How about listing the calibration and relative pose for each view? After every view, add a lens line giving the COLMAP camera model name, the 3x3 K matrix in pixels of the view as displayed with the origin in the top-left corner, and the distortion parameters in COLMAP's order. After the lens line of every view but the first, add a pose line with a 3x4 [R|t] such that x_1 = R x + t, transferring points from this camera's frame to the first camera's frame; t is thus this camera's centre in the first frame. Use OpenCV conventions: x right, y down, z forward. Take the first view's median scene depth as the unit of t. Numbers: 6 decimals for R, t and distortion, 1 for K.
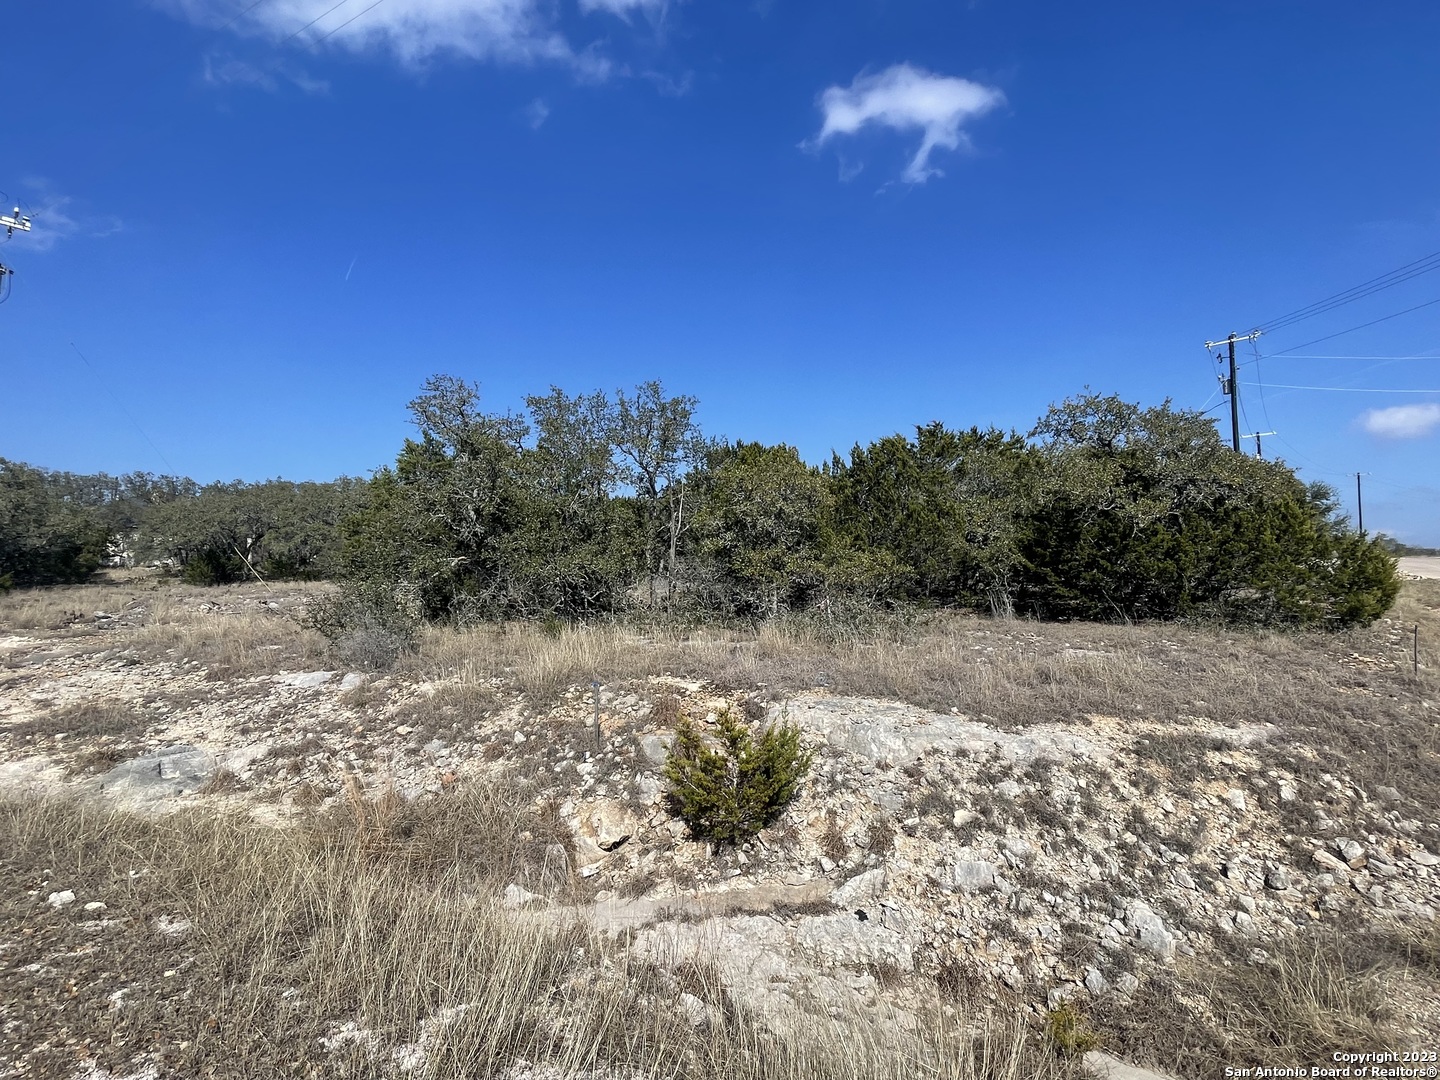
lens RADIAL K [[729.5, 0, 727.3], [0, 729.5, 547.5], [0, 0, 1]] dist [-0.002047, -0.000068]
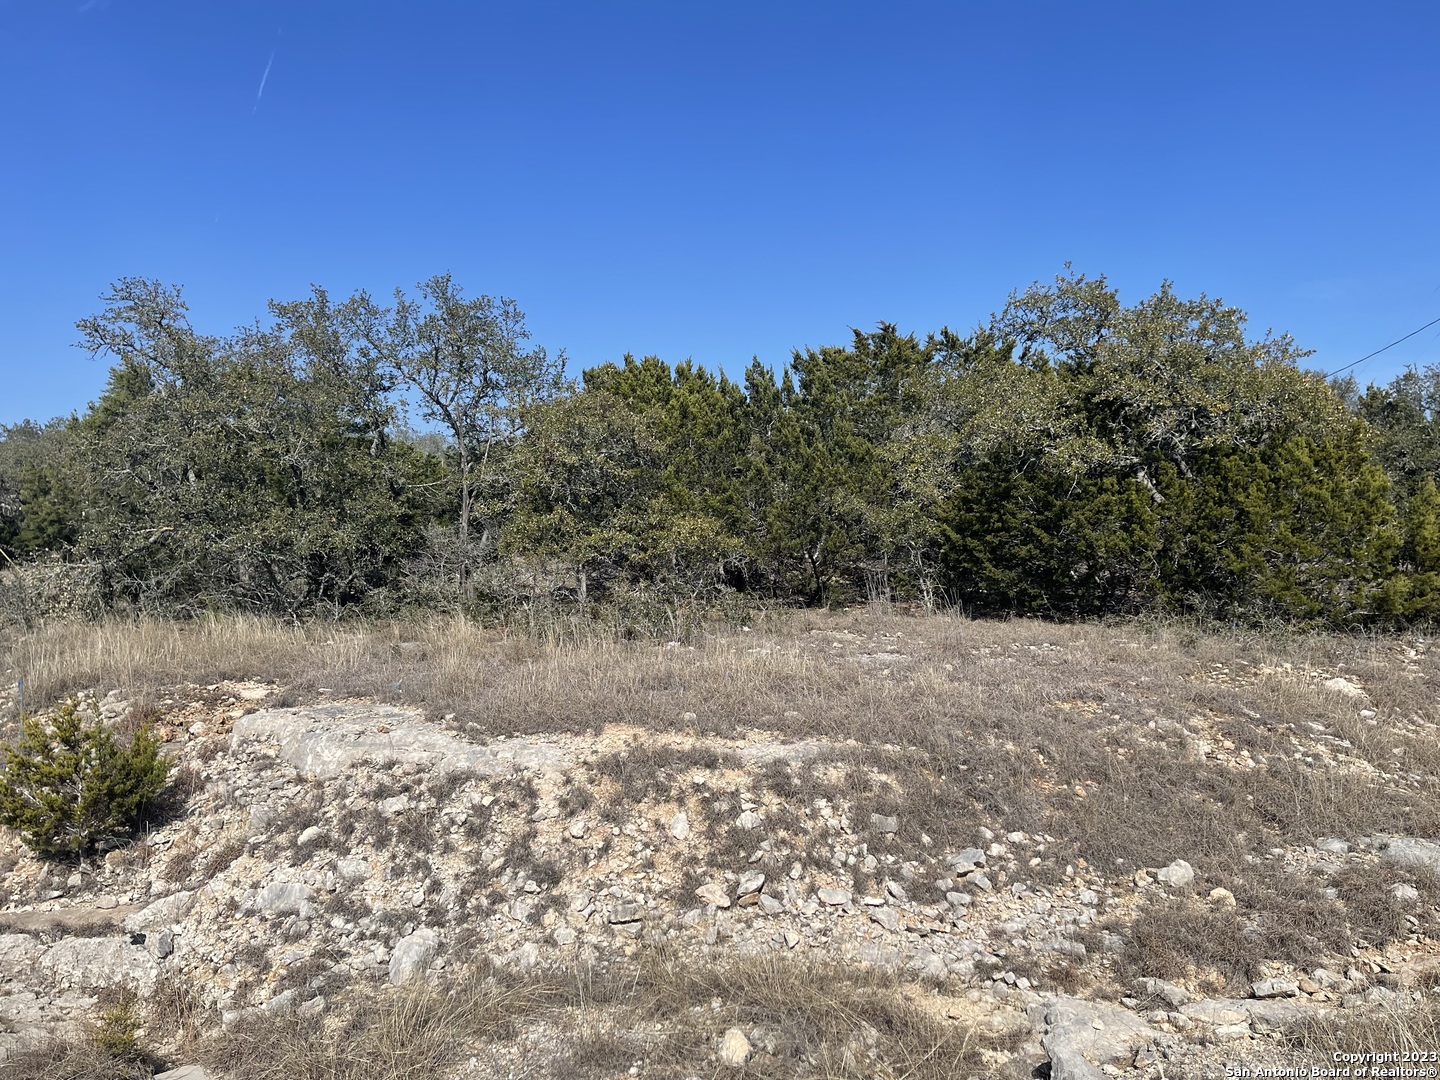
lens RADIAL K [[1145.2, 0, 720.3], [0, 1145.2, 539.0], [0, 0, 1]] dist [0.055576, -0.037070]
pose [[0.992771, -0.003568, -0.119969, 0.341782], [0.006350, 0.999720, 0.022811, 0.001561], [0.119854, -0.023408, 0.992516, -0.089839]]
